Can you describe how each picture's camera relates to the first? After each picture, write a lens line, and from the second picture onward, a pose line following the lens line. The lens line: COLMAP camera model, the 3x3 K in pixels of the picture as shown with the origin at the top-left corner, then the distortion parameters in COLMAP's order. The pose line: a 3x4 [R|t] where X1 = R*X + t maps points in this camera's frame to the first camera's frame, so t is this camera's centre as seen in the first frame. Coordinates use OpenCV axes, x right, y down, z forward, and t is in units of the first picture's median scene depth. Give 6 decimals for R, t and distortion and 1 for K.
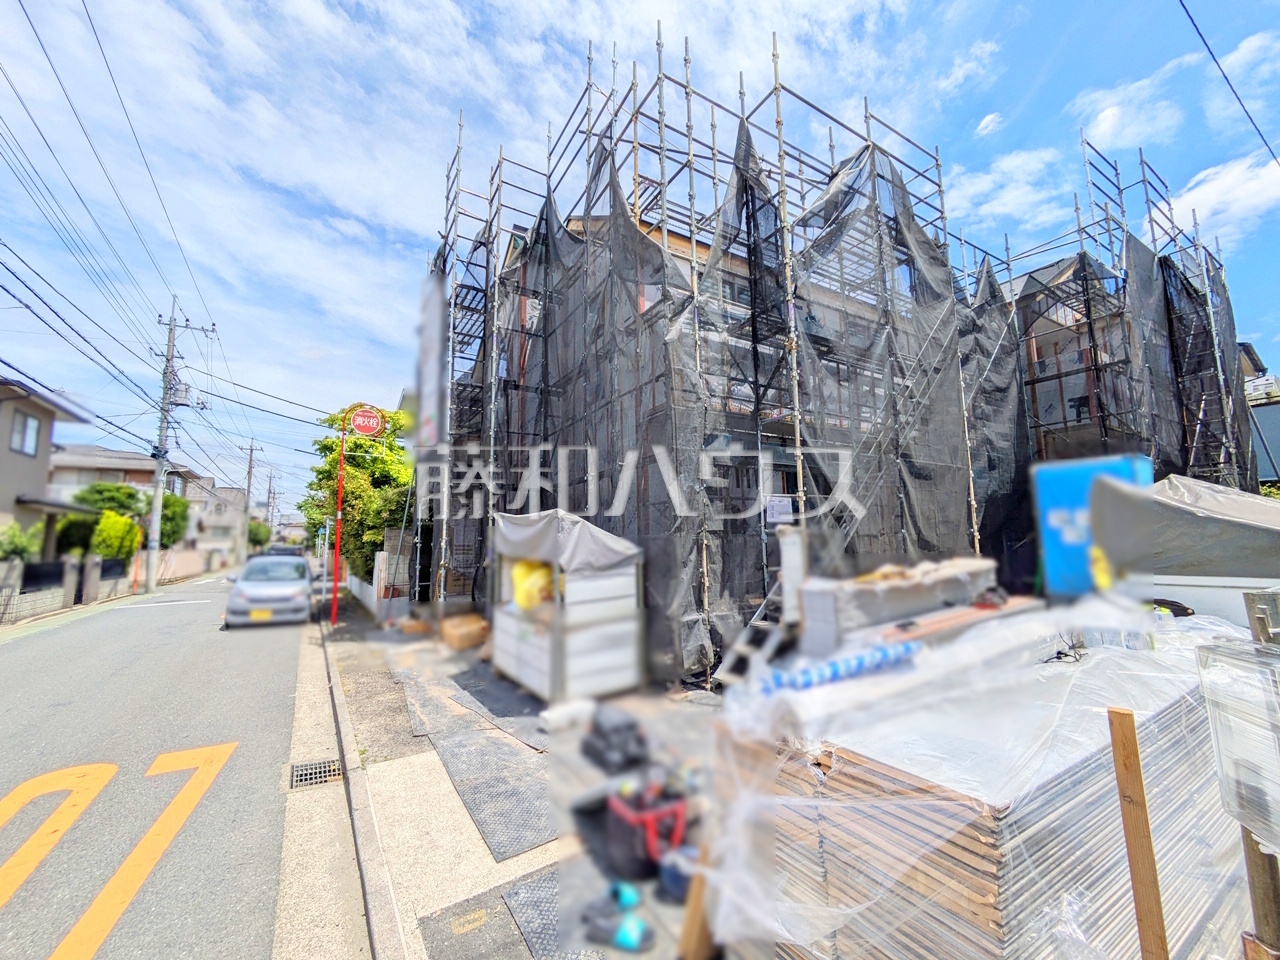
lens RADIAL K [[505.1, 0, 640.6], [0, 505.1, 478.4], [0, 0, 1]] dist [-0.001834, 0.002650]
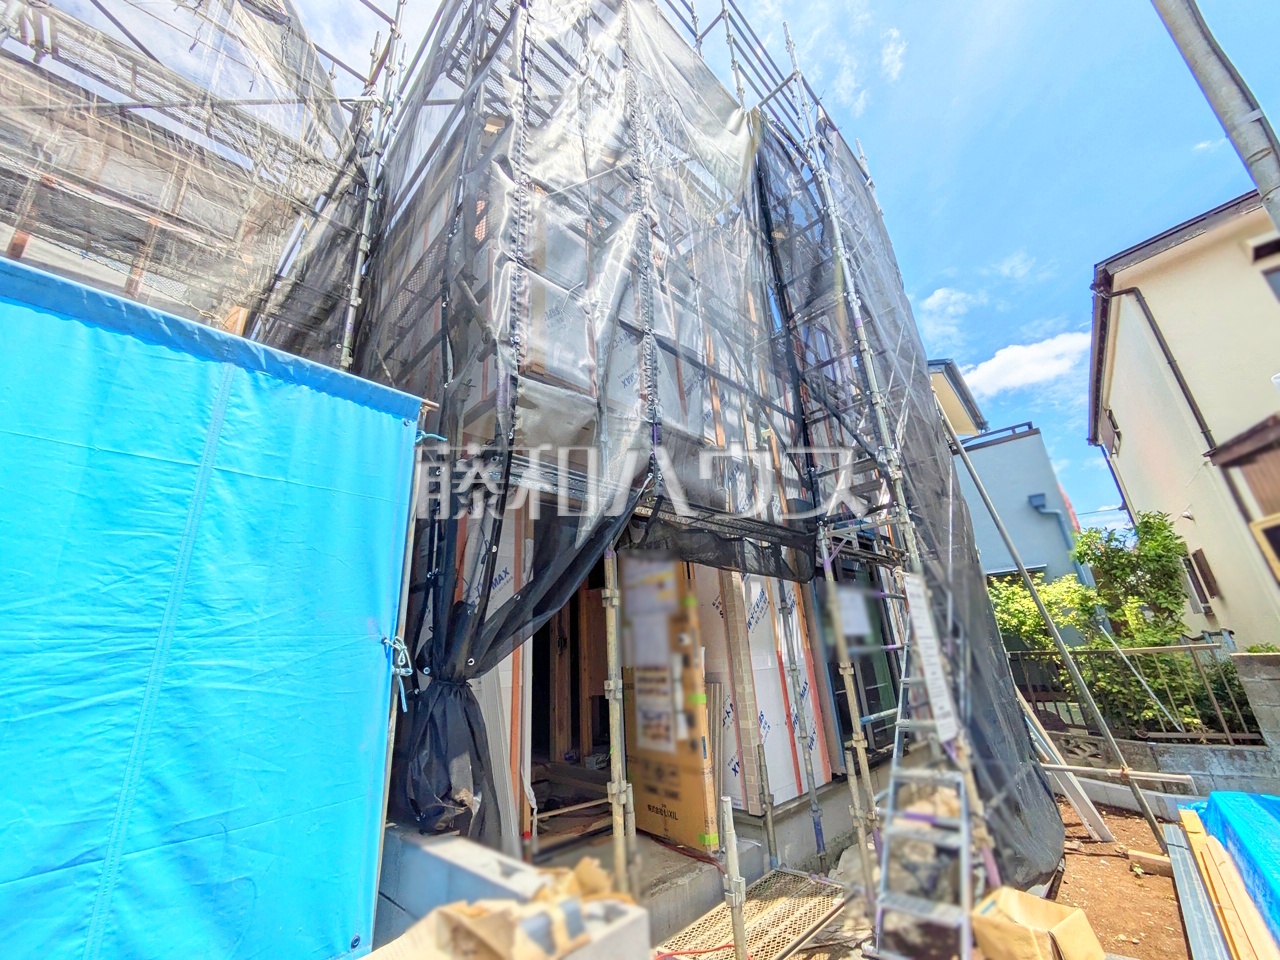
lens RADIAL K [[505.1, 0, 640.6], [0, 505.1, 478.4], [0, 0, 1]] dist [-0.001834, 0.002650]
pose [[0.971220, 0.041667, 0.234510, 0.948830], [0.012626, 0.974190, -0.225378, 0.030583], [-0.237848, 0.221853, 0.945627, 0.732982]]
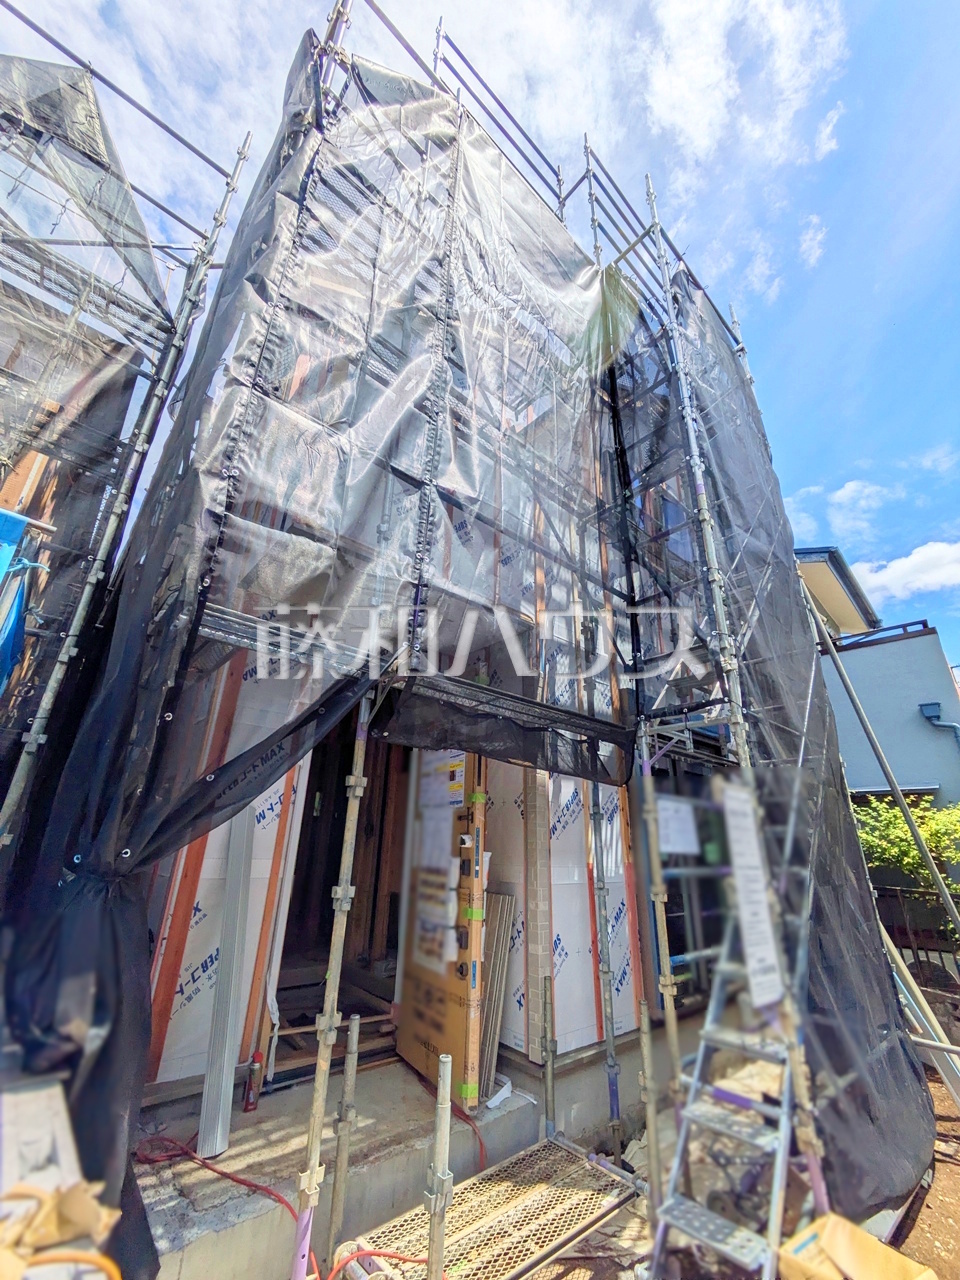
lens RADIAL K [[506.8, 0, 477.6], [0, 506.8, 643.3], [0, 0, 1]] dist [0.004243, 0.000166]
pose [[0.983302, 0.104572, 0.148938, 1.018523], [-0.062902, 0.963275, -0.261046, 0.025153], [-0.170766, 0.247318, 0.953768, 0.764039]]
